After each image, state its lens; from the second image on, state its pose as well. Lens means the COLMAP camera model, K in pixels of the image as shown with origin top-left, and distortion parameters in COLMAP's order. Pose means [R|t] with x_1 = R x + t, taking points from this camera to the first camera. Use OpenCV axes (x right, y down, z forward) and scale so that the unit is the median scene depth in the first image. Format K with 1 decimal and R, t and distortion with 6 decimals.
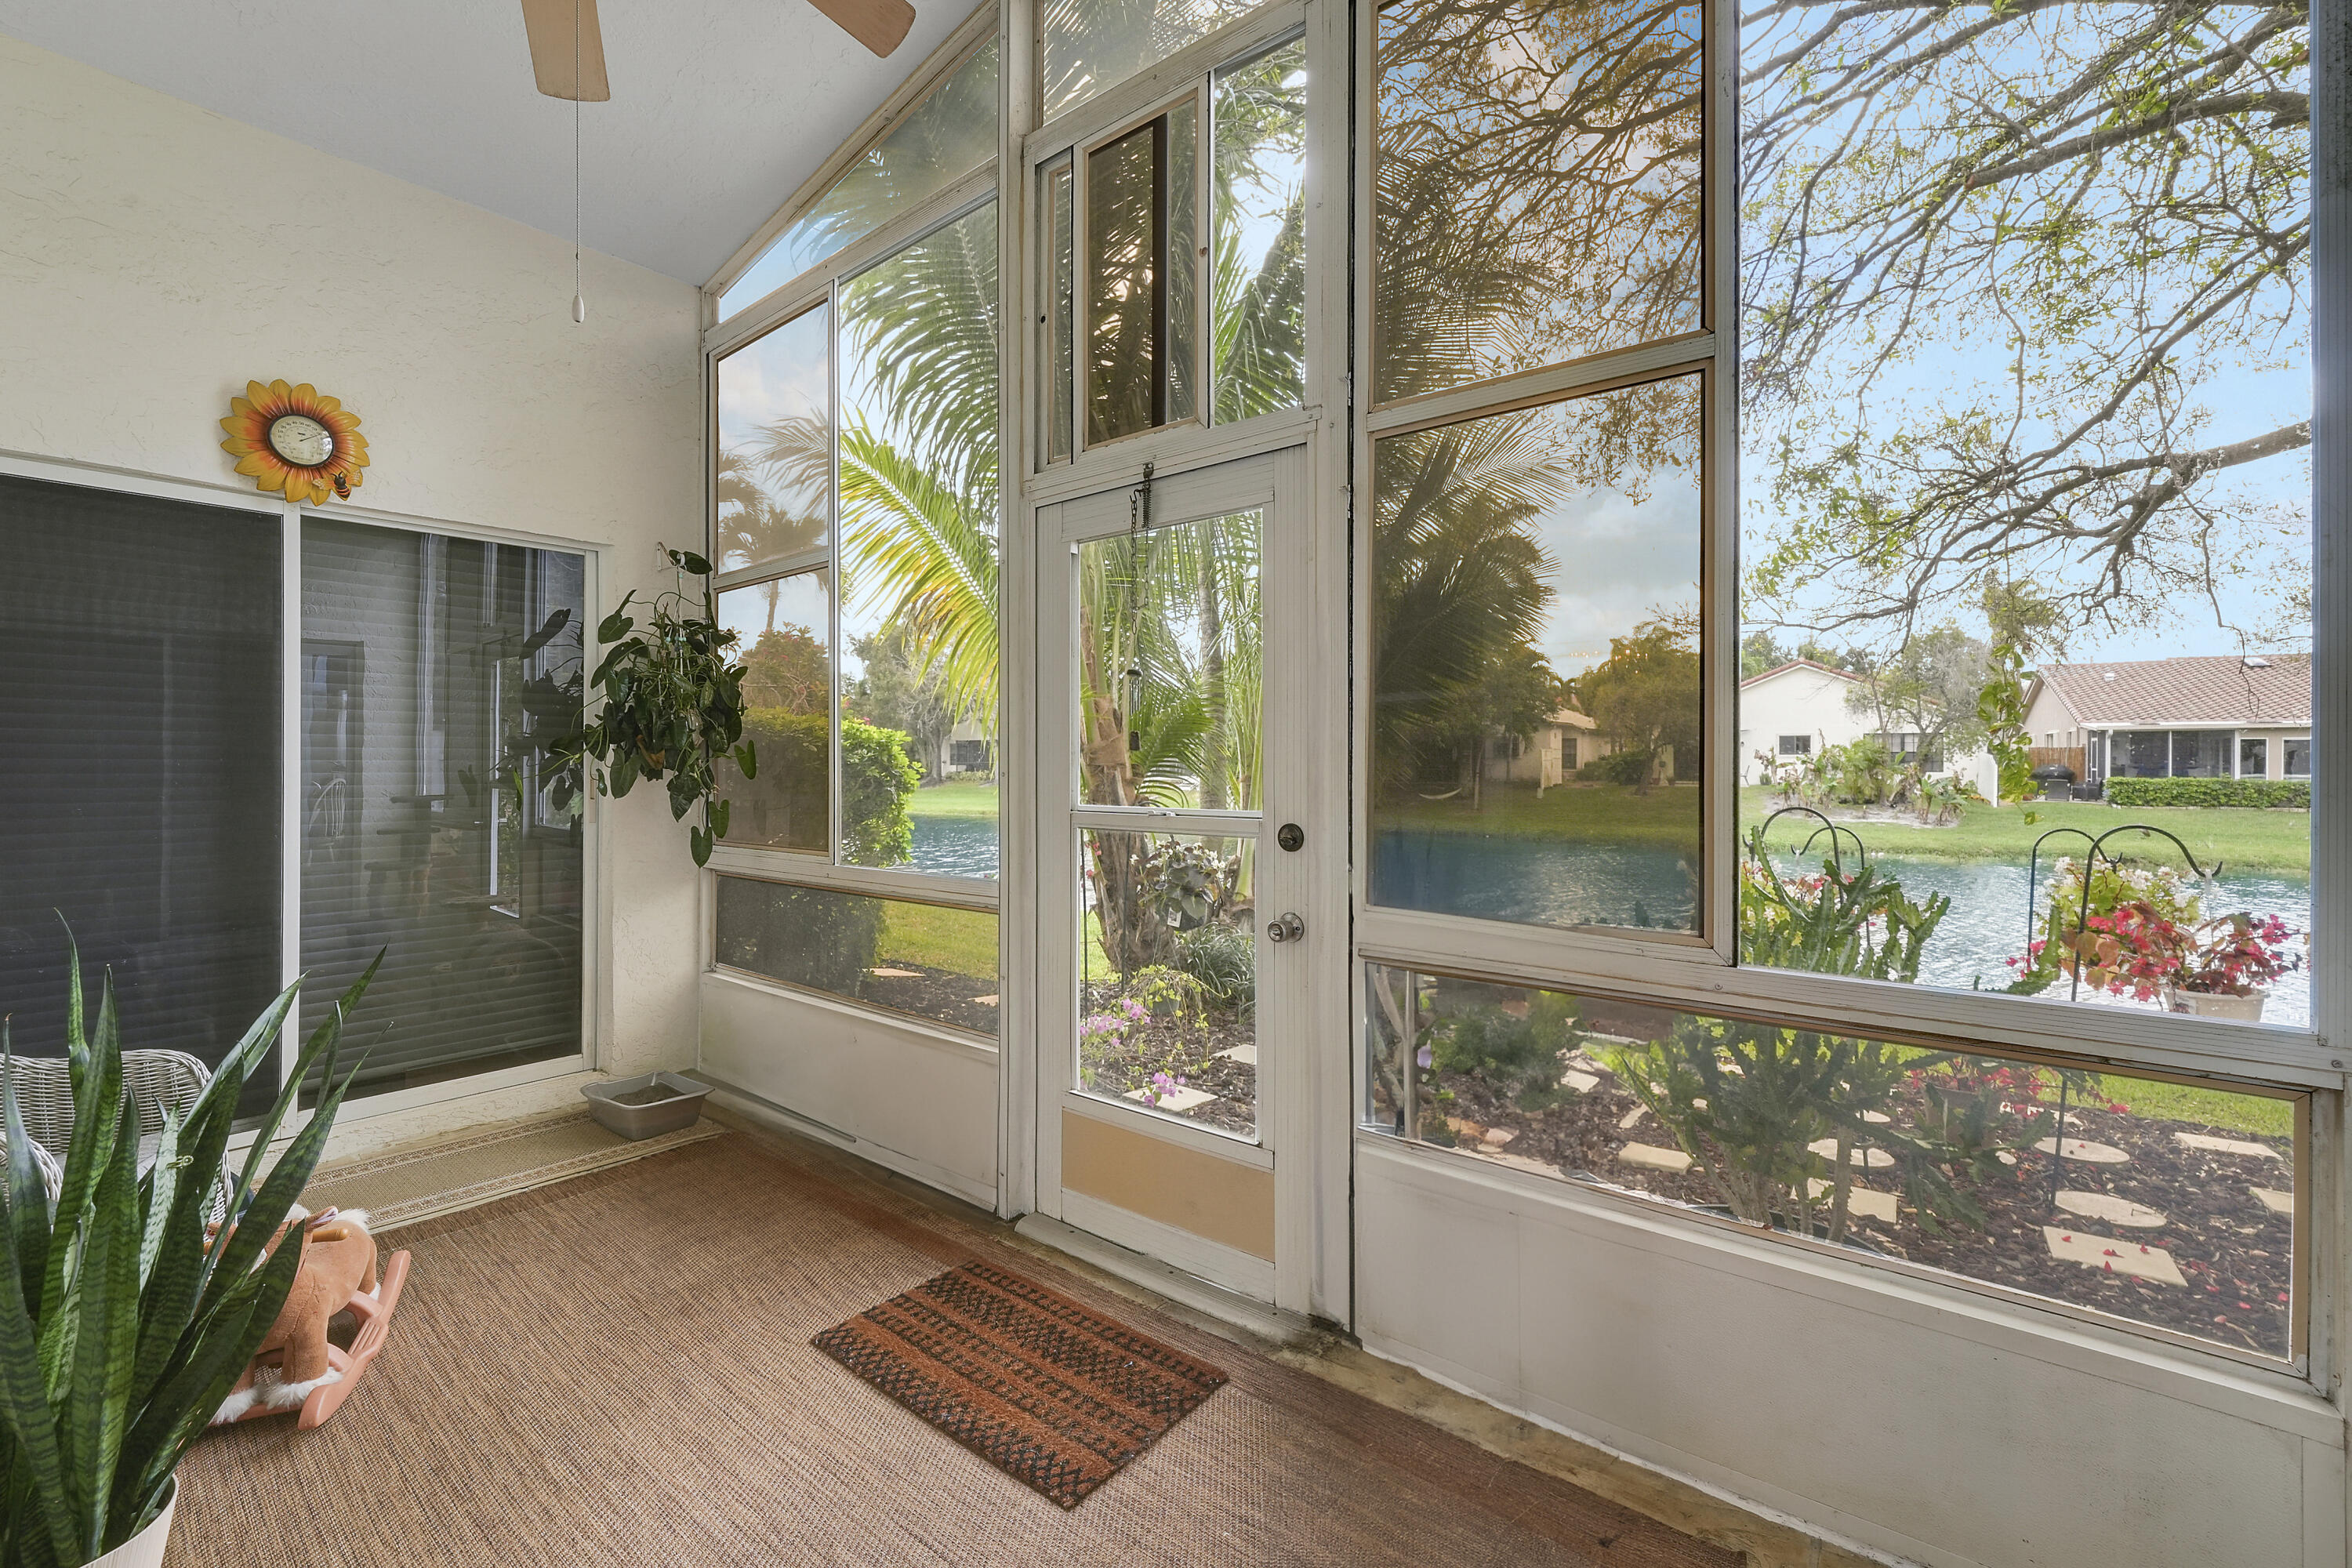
lens RADIAL K [[965.6, 0, 1176.0], [0, 965.6, 784.0], [0, 0, 1]] dist [-0.010875, -0.000759]
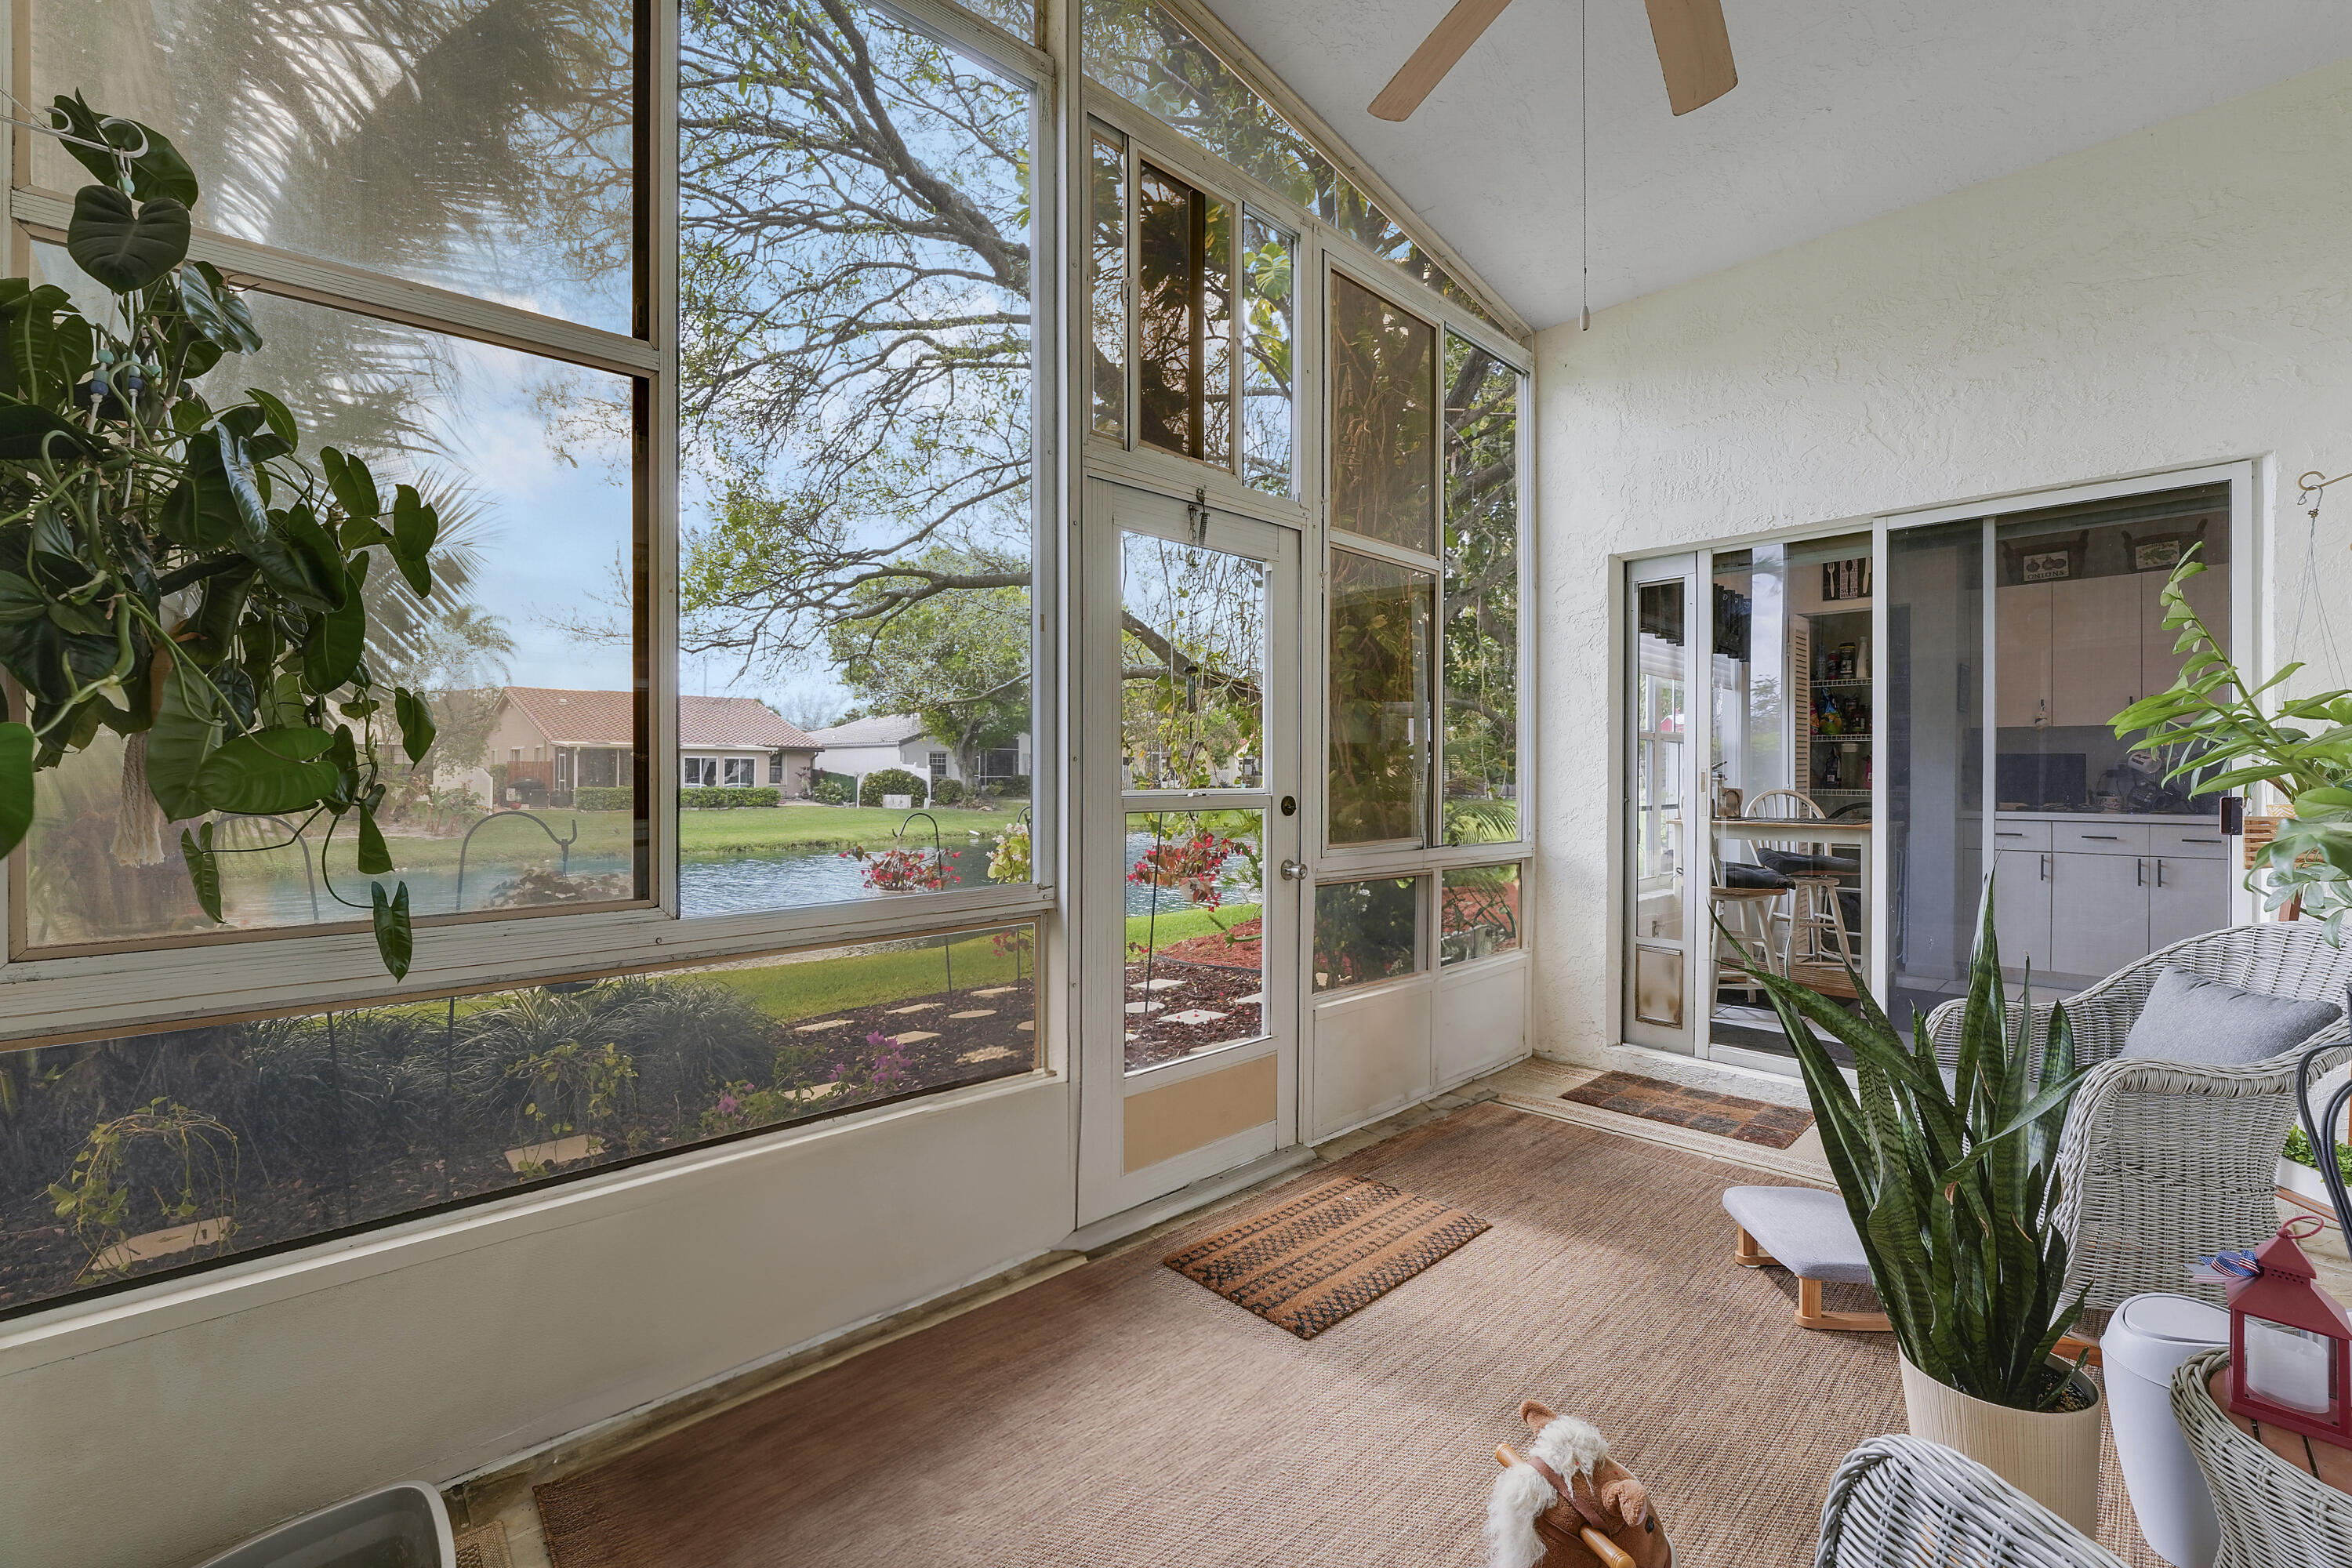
lens RADIAL K [[987.2, 0, 1176.0], [0, 987.2, 784.0], [0, 0, 1]] dist [-0.035861, 0.000357]
pose [[0.166974, -0.007448, 0.985933, -1.099950], [0.022507, 0.999740, 0.003741, 0.014237], [-0.985704, 0.021565, 0.167098, 0.768985]]
